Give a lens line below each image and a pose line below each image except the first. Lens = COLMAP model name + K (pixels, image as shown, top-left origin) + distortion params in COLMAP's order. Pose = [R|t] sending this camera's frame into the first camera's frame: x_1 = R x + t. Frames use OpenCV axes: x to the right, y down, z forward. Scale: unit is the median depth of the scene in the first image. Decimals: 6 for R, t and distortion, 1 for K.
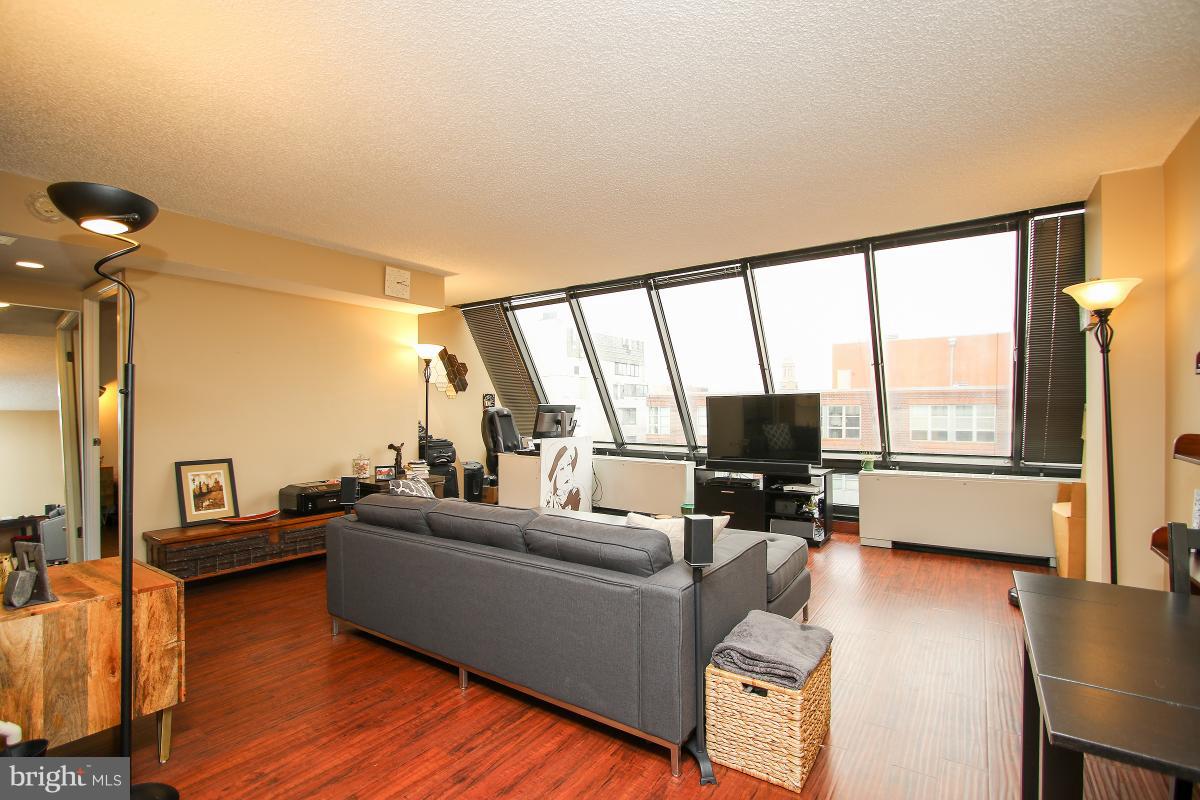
lens RADIAL K [[557.1, 0, 598.3], [0, 557.1, 409.2], [0, 0, 1]] dist [-0.012508, 0.003654]
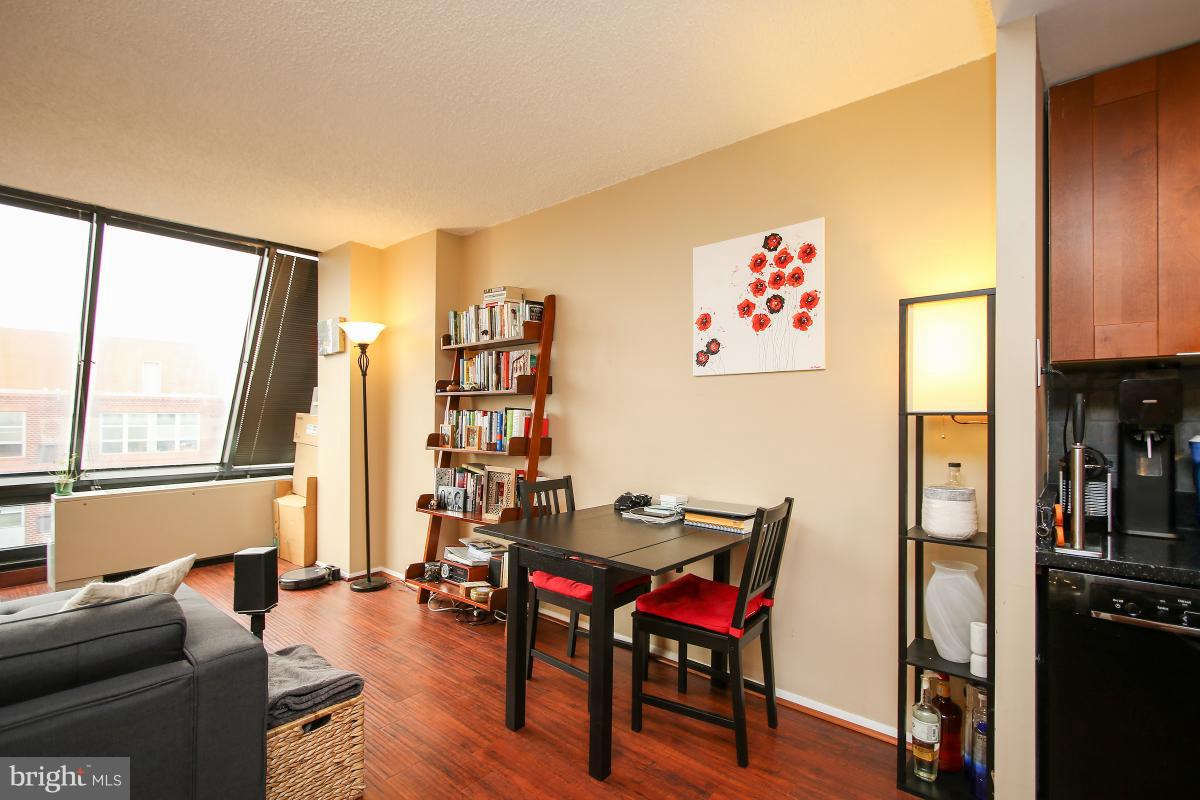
lens RADIAL K [[557.1, 0, 605.4], [0, 557.1, 409.4], [0, 0, 1]] dist [-0.012508, 0.003654]
pose [[0.100570, 0.015896, 0.994803, -0.233037], [-0.000357, 0.999873, -0.015941, 0.001333], [-0.994930, 0.001248, 0.100563, 0.173801]]
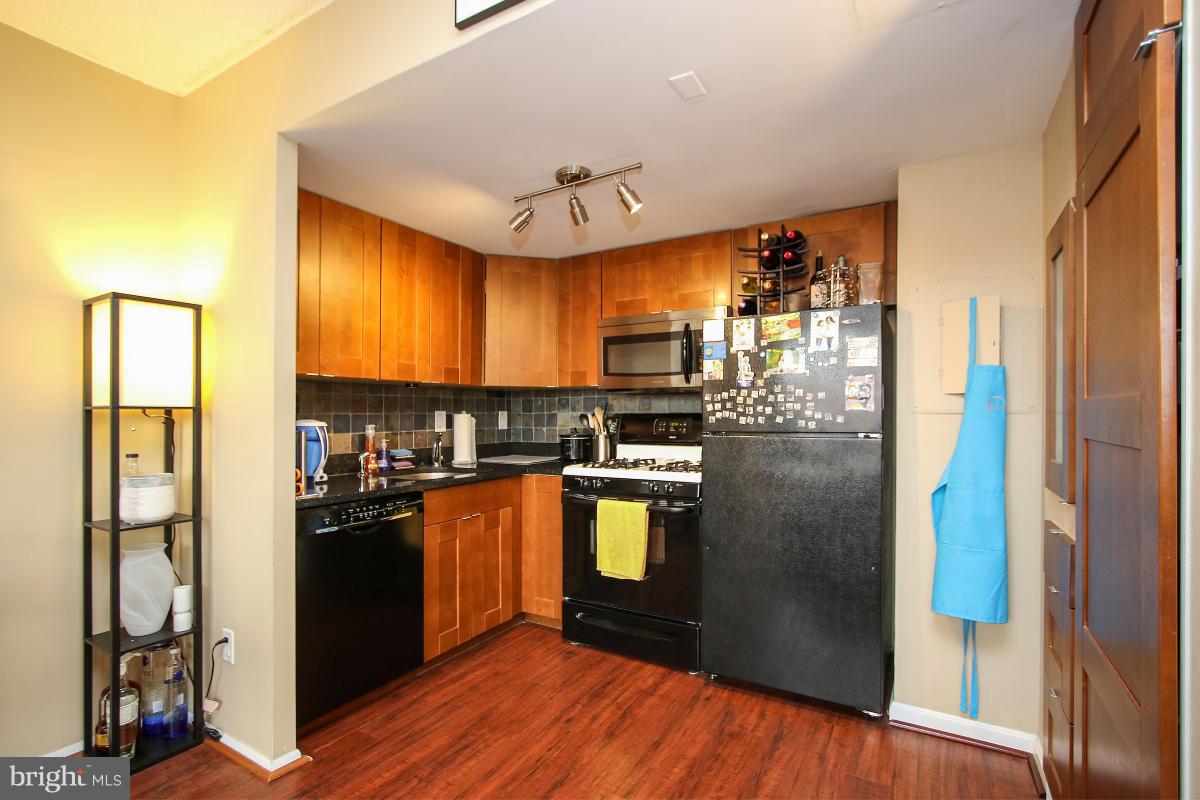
lens RADIAL K [[557.1, 0, 606.5], [0, 557.1, 408.1], [0, 0, 1]] dist [-0.012508, 0.003654]
pose [[-0.997501, -0.001489, -0.070642, -0.137442], [-0.000953, 0.999970, -0.007631, 0.001323], [0.070651, -0.007545, -0.997473, 0.424751]]
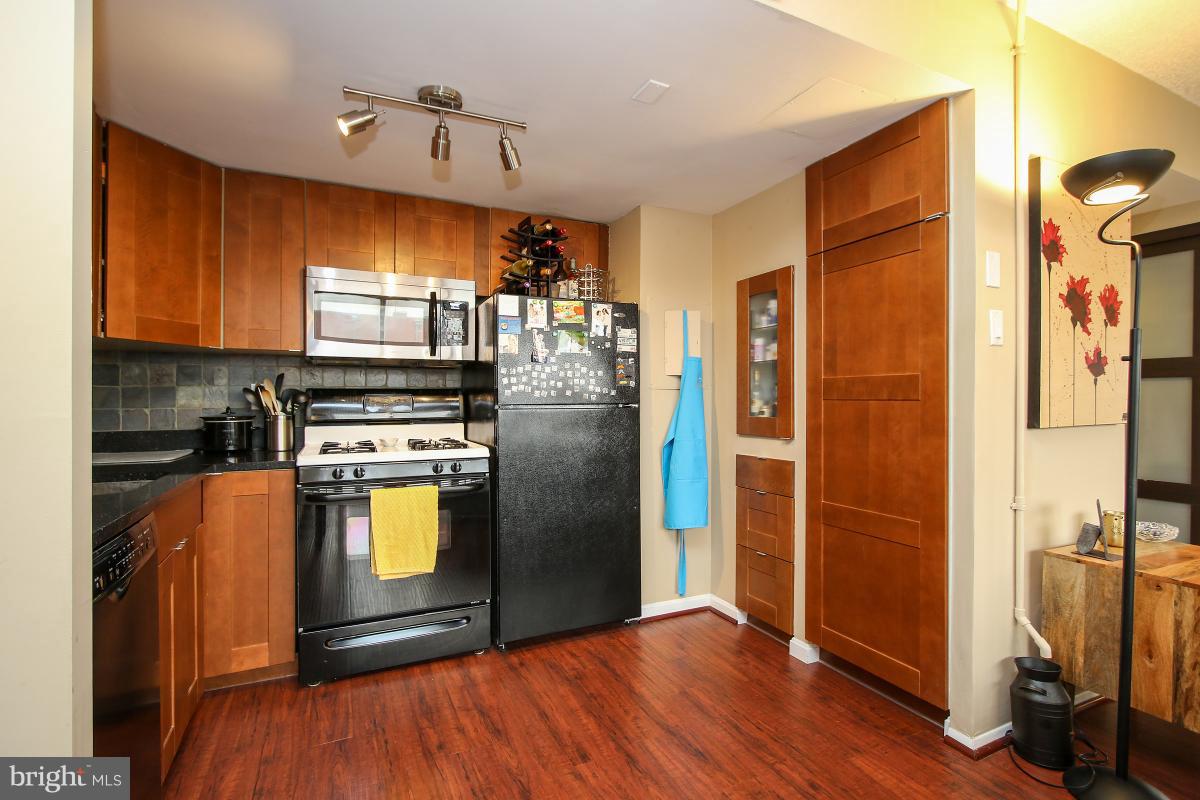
lens RADIAL K [[557.1, 0, 588.2], [0, 557.1, 398.5], [0, 0, 1]] dist [-0.012508, 0.003654]
pose [[-0.501134, -0.007610, -0.865336, 0.153896], [-0.002112, 0.999969, -0.007571, 0.017519], [0.865367, -0.001966, -0.501135, 0.239014]]
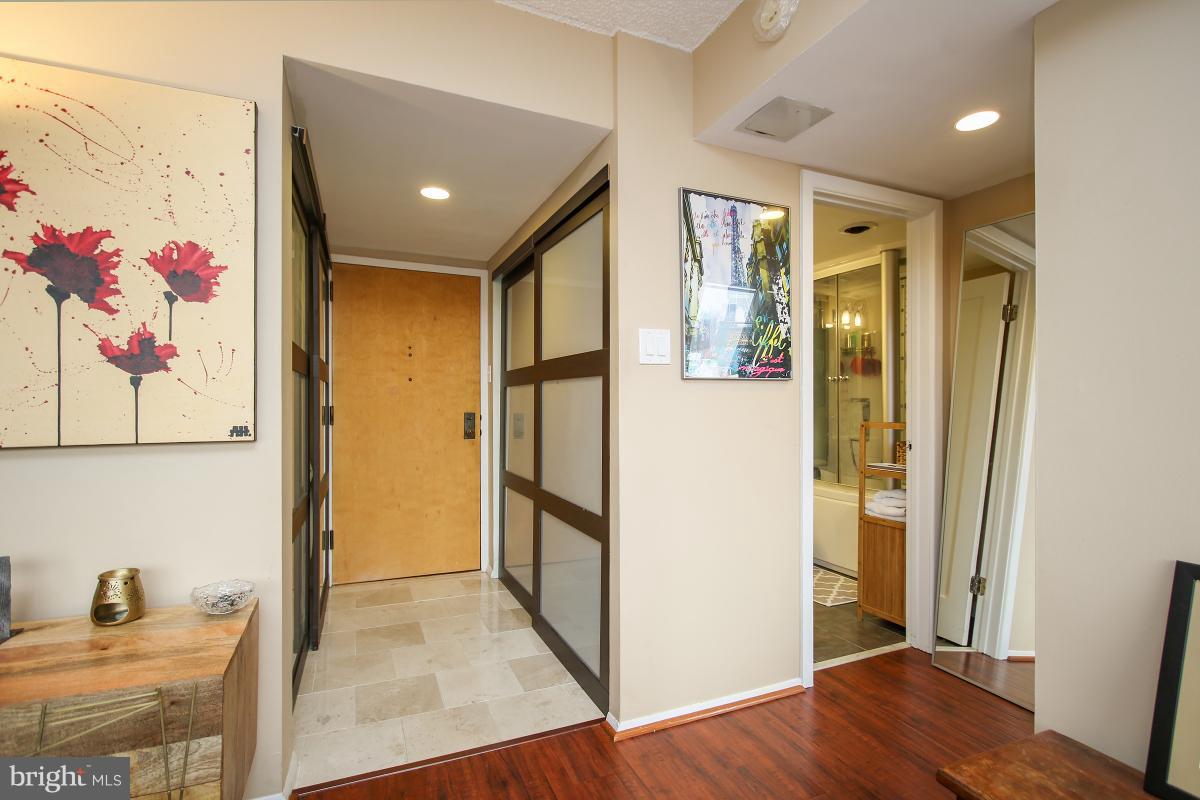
lens RADIAL K [[557.1, 0, 604.2], [0, 557.1, 416.7], [0, 0, 1]] dist [-0.012508, 0.003654]
pose [[-0.521966, 0.018976, -0.852755, -0.306865], [-0.005171, 0.999664, 0.025411, 0.010249], [0.852950, 0.017673, -0.521693, 0.752981]]
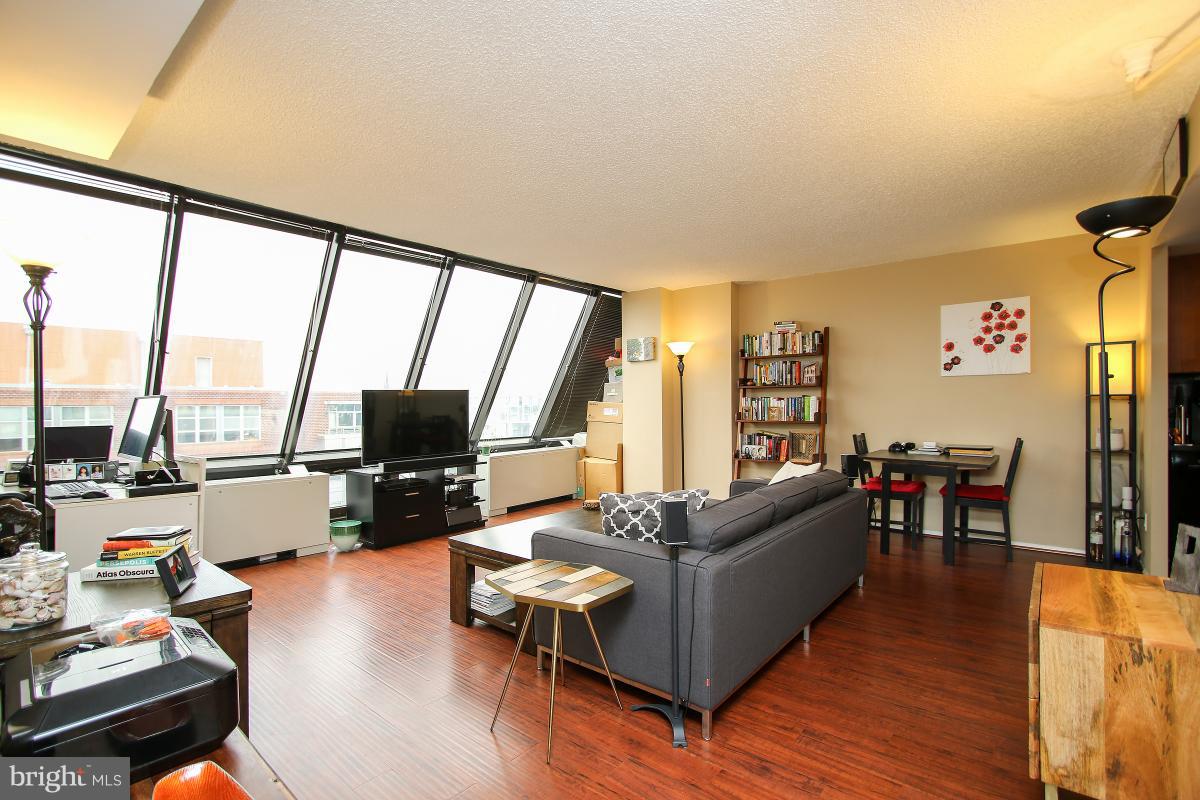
lens RADIAL K [[552.8, 0, 600.0], [0, 552.8, 409.0], [0, 0, 1]] dist [-0.015402, 0.000645]
pose [[0.084243, -0.005243, 0.996431, -0.751110], [0.011047, 0.999930, 0.004327, 0.007625], [-0.996384, 0.010643, 0.084294, 0.709003]]
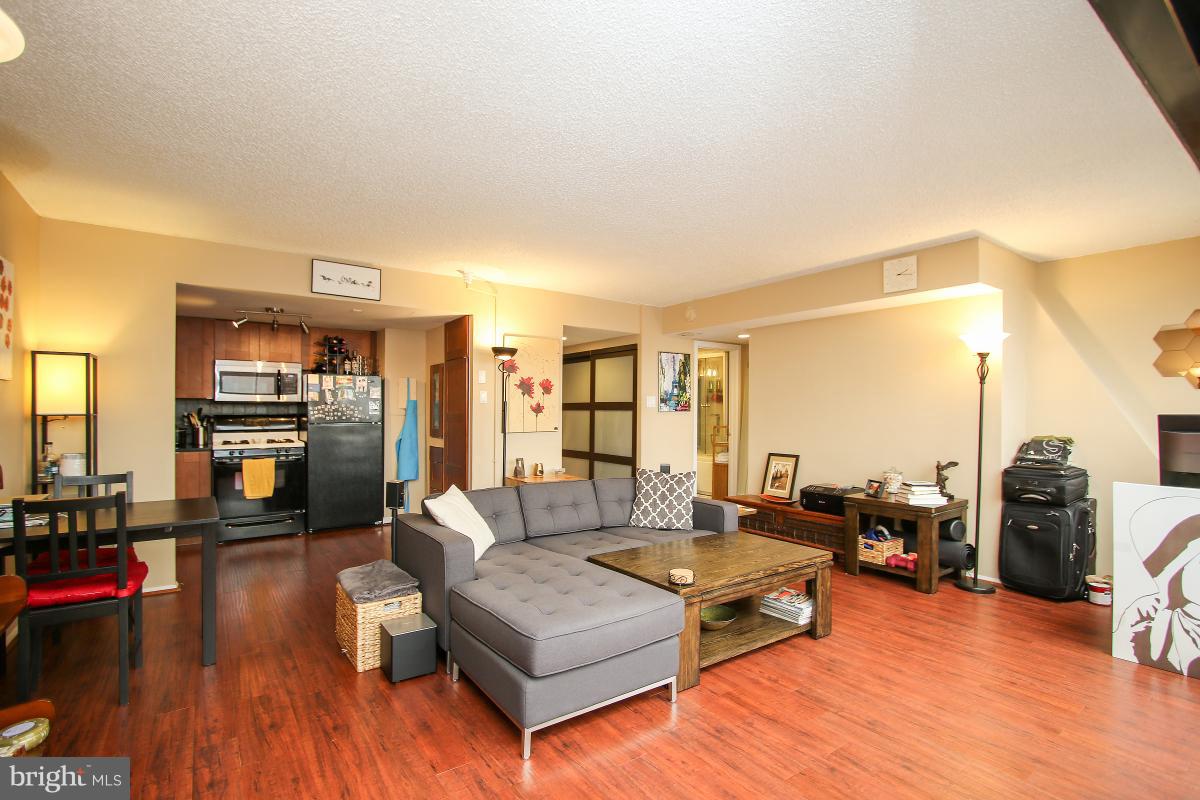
lens RADIAL K [[552.8, 0, 592.4], [0, 552.8, 404.6], [0, 0, 1]] dist [-0.015402, 0.000645]
pose [[-0.343425, -0.011424, -0.939110, 0.650914], [-0.005488, 0.999933, -0.010157, -0.012282], [0.939164, 0.001666, -0.343465, 0.894080]]
